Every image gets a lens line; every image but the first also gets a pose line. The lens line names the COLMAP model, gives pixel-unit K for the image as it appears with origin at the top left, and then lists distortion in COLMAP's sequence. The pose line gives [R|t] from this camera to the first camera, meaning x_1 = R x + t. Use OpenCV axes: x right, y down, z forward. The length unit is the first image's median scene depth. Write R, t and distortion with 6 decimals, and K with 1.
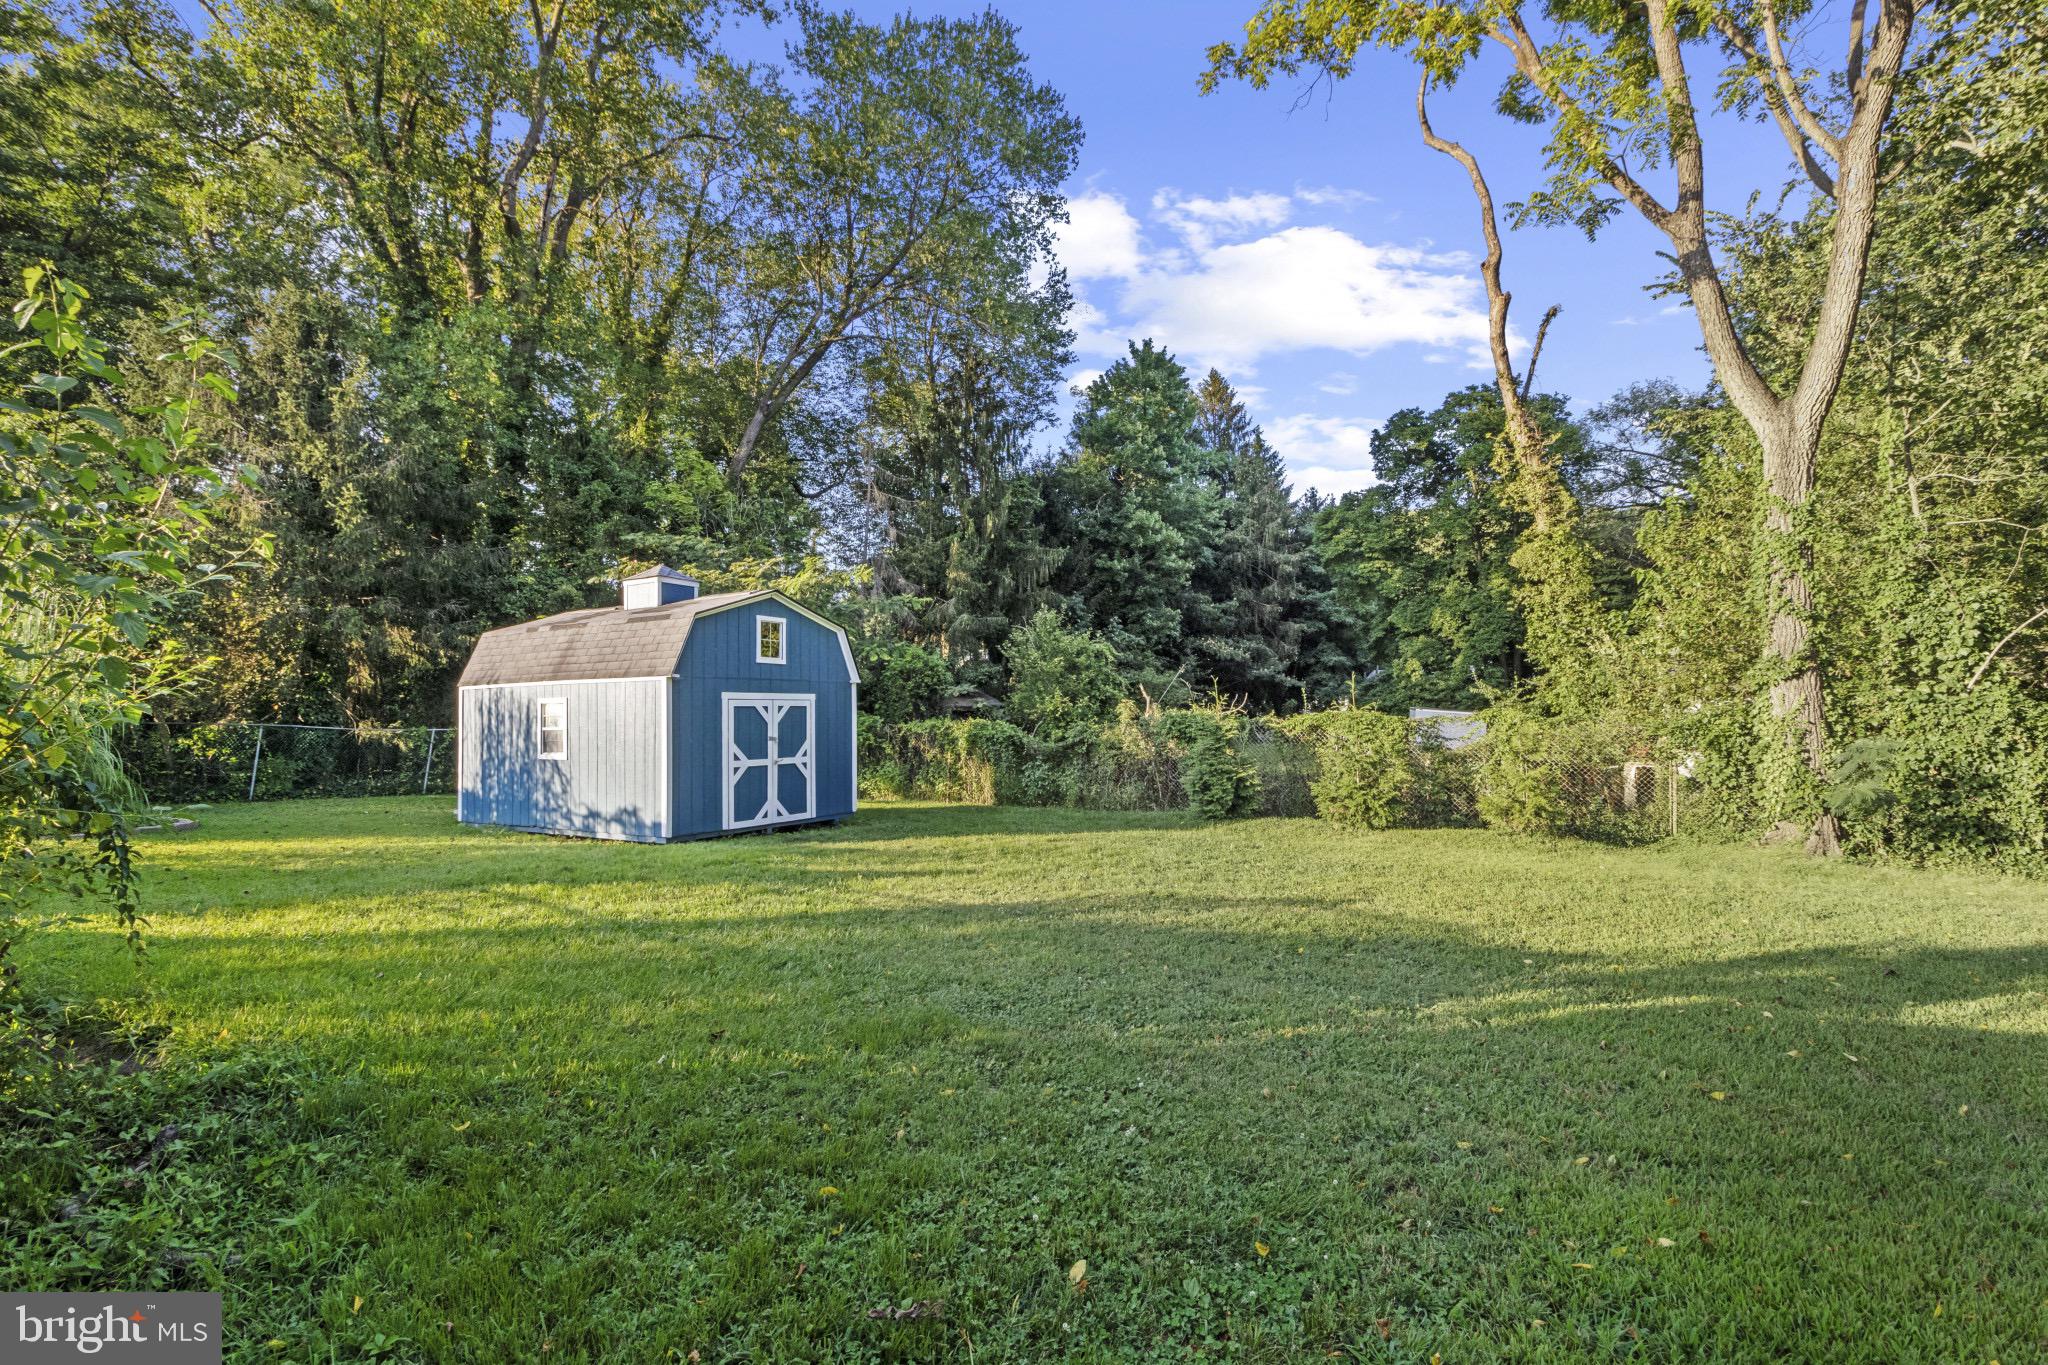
lens RADIAL K [[1025.6, 0, 1032.0], [0, 1025.6, 694.9], [0, 0, 1]] dist [-0.000002, 0.000101]
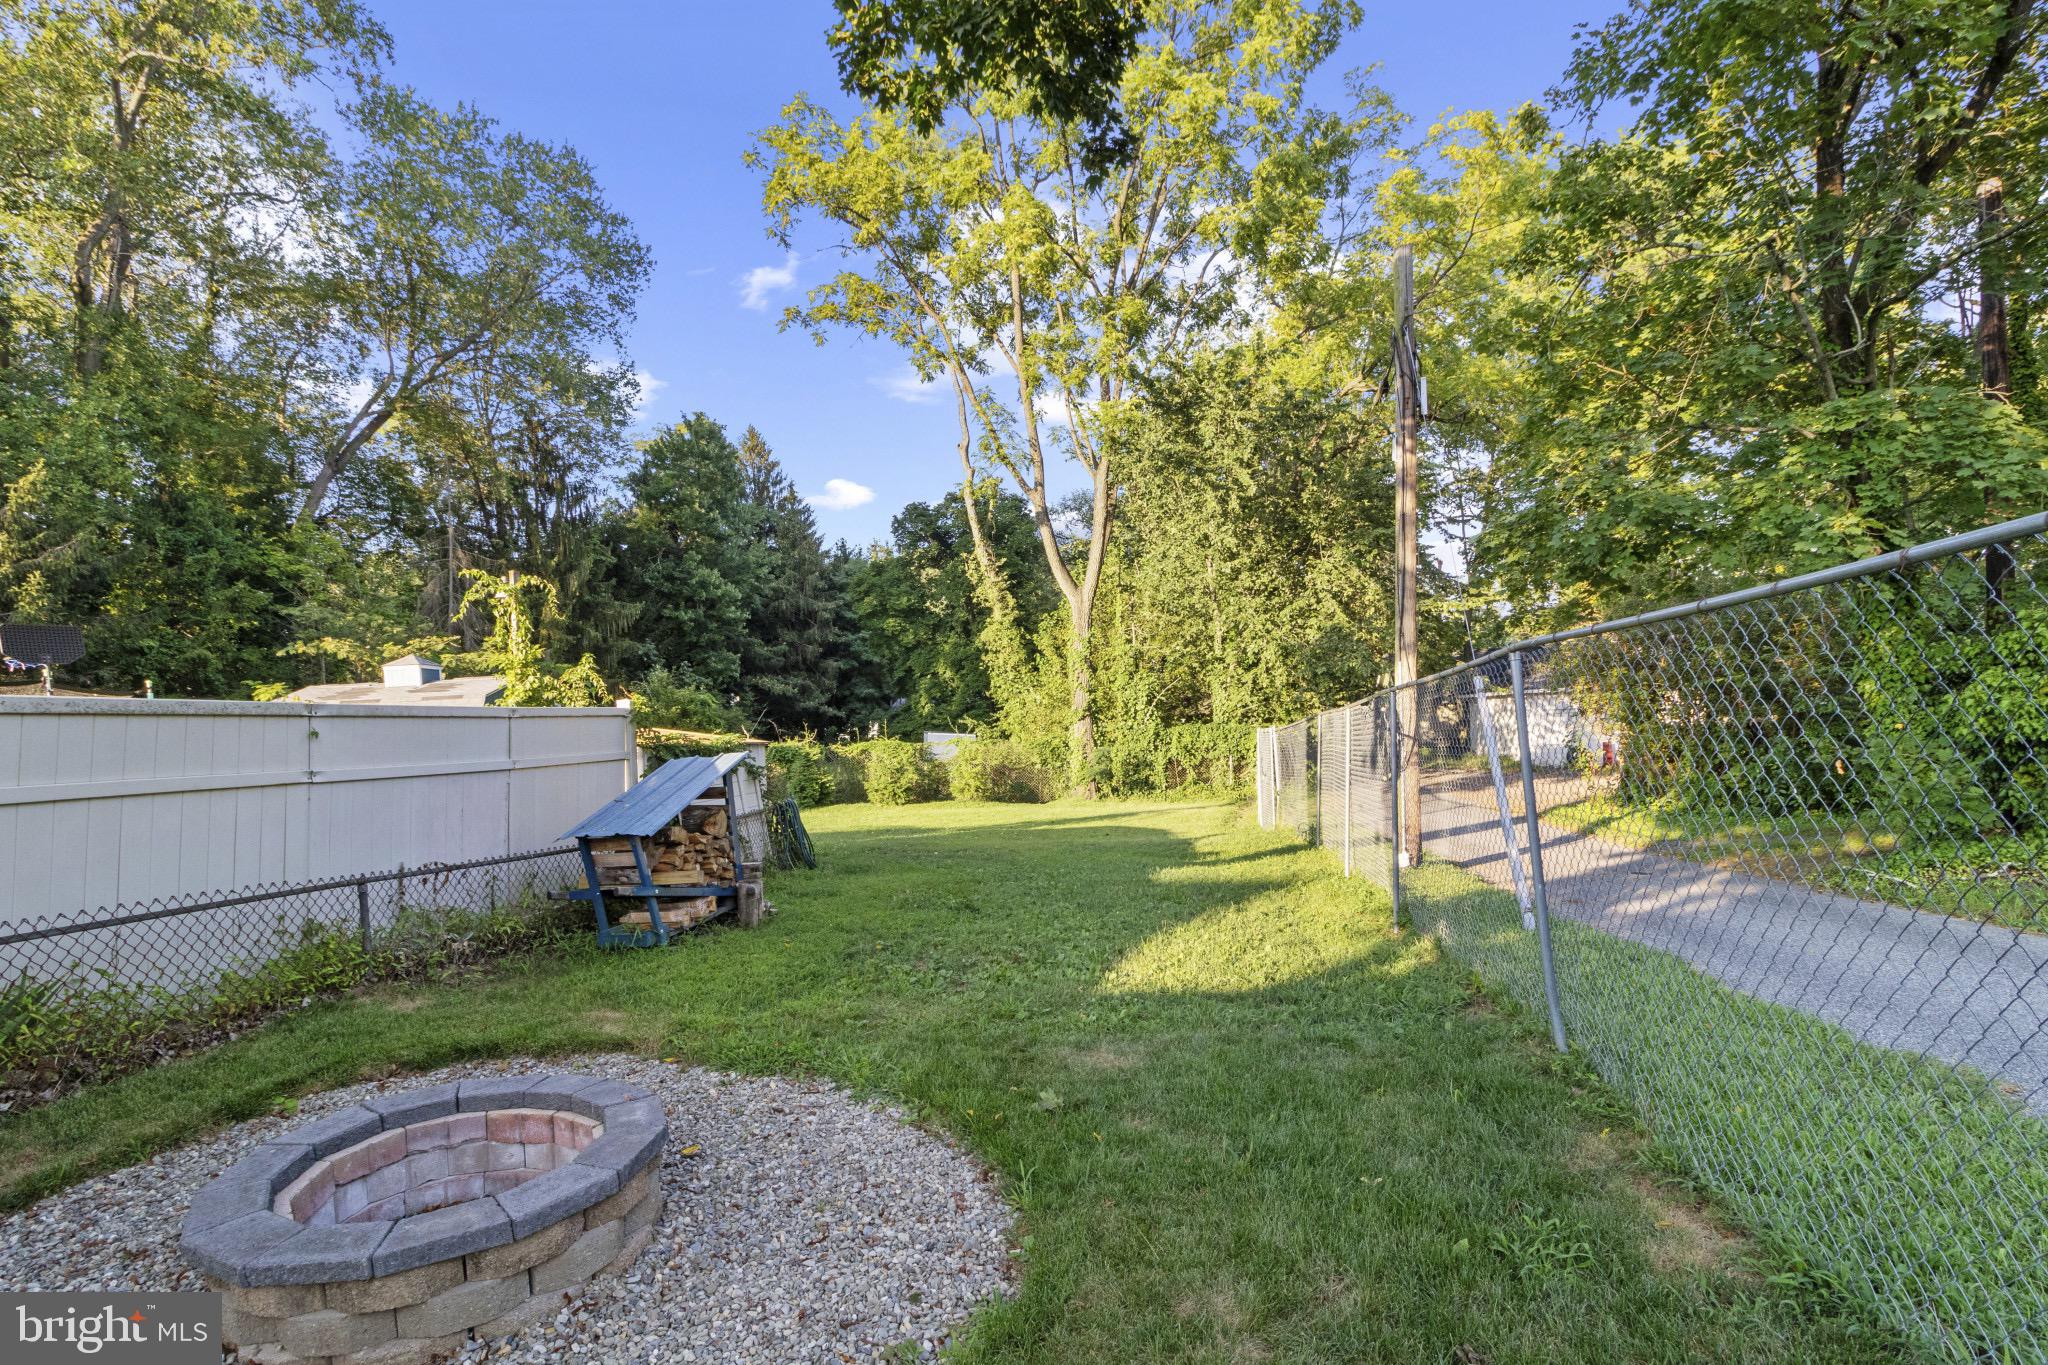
lens RADIAL K [[1025.6, 0, 1032.0], [0, 1025.6, 694.9], [0, 0, 1]] dist [-0.000002, 0.000101]
pose [[0.899889, -0.016427, 0.435810, -0.070080], [0.025816, 0.999544, -0.015633, -0.008926], [-0.435354, 0.025319, 0.899903, -0.214682]]
